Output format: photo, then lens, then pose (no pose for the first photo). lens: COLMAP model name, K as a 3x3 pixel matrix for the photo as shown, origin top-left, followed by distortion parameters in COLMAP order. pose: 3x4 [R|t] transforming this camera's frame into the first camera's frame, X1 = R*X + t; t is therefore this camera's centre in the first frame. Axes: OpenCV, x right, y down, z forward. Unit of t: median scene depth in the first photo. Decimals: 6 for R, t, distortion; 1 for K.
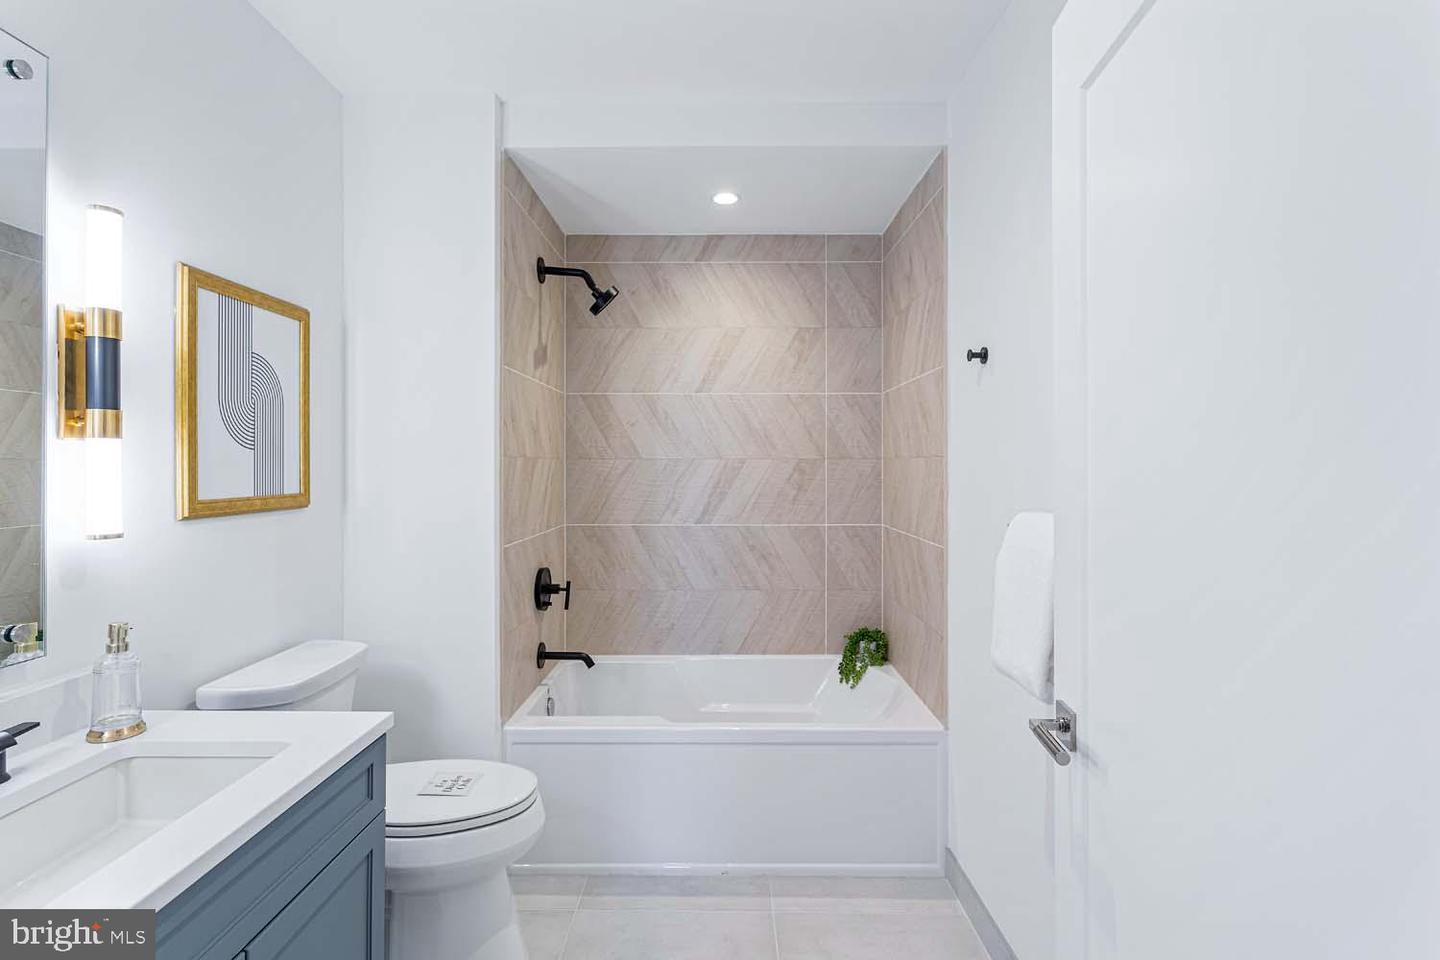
lens RADIAL K [[683.7, 0, 721.5], [0, 683.7, 465.3], [0, 0, 1]] dist [0.001970, 0.000737]
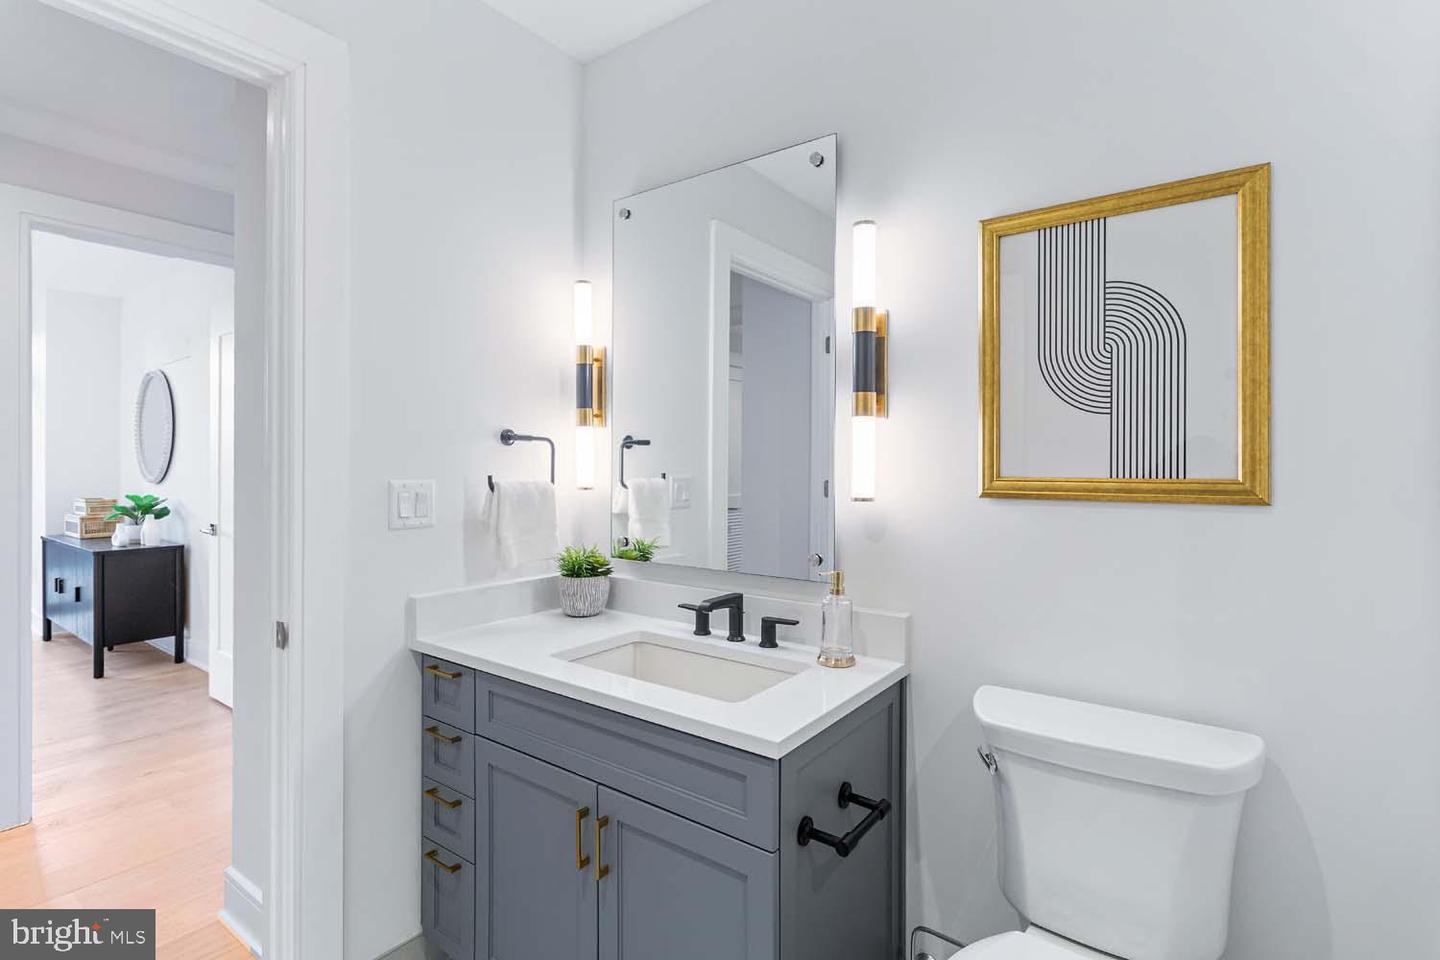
lens RADIAL K [[683.7, 0, 721.5], [0, 683.7, 465.3], [0, 0, 1]] dist [0.001970, 0.000737]
pose [[-0.597973, -0.000114, -0.801516, 0.165926], [-0.002556, 0.999995, 0.001764, 0.034946], [0.801512, 0.003104, -0.597970, 1.228315]]
